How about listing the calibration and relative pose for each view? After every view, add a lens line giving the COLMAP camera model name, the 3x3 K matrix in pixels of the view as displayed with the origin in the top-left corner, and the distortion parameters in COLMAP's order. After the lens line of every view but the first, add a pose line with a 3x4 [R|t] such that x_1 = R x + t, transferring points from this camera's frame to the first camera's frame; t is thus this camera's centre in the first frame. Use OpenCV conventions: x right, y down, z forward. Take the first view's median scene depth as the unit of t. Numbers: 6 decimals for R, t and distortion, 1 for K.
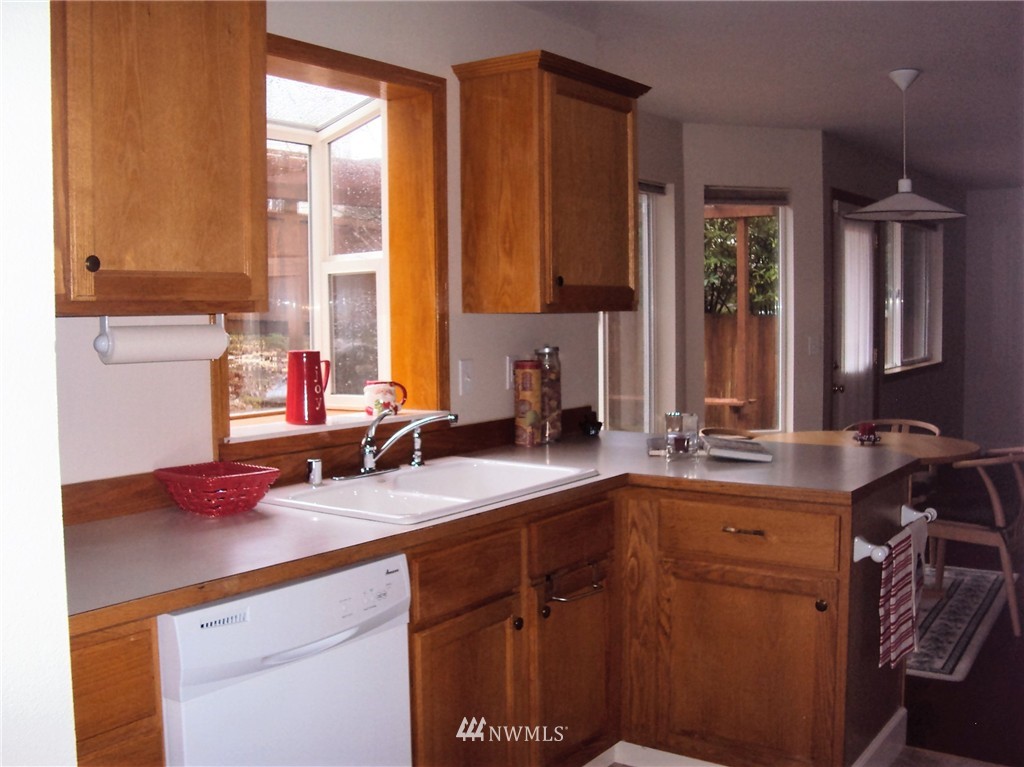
lens RADIAL K [[1071.4, 0, 512.0], [0, 1071.4, 383.5], [0, 0, 1]] dist [-0.222219, 0.233284]
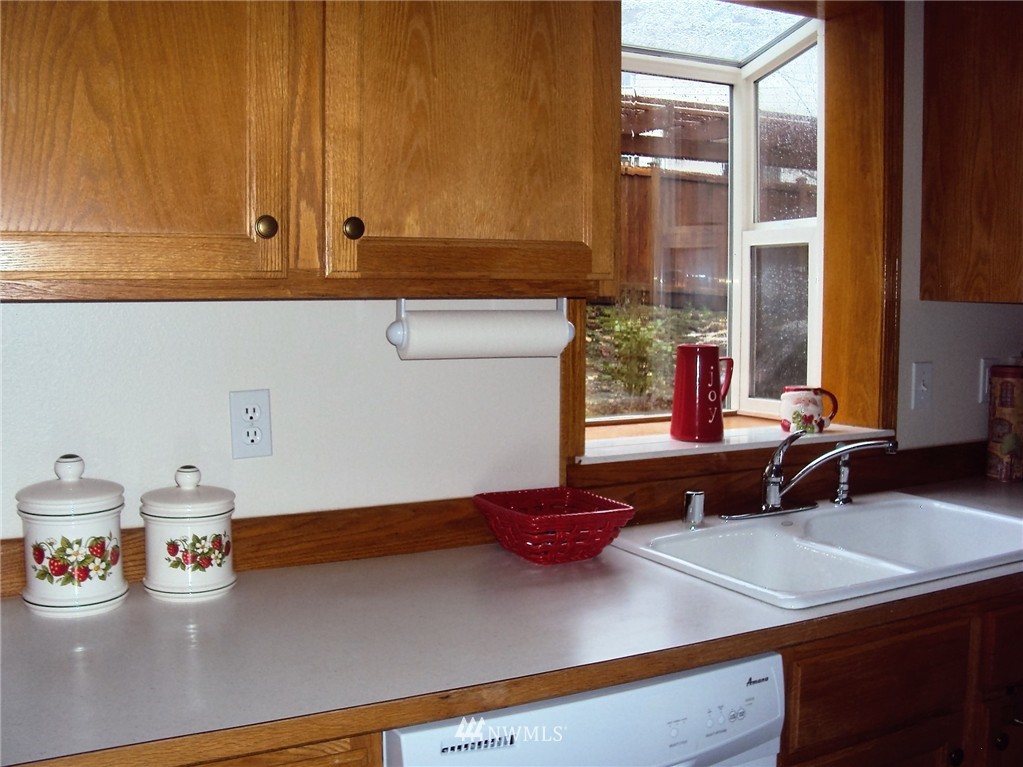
lens RADIAL K [[1070.3, 0, 511.5], [0, 1070.3, 383.5], [0, 0, 1]] dist [-0.222219, 0.233284]
pose [[0.895861, 0.050592, -0.441445, 0.024800], [-0.039739, 0.998638, 0.033803, -0.023909], [0.442554, -0.012740, 0.896651, 0.253737]]
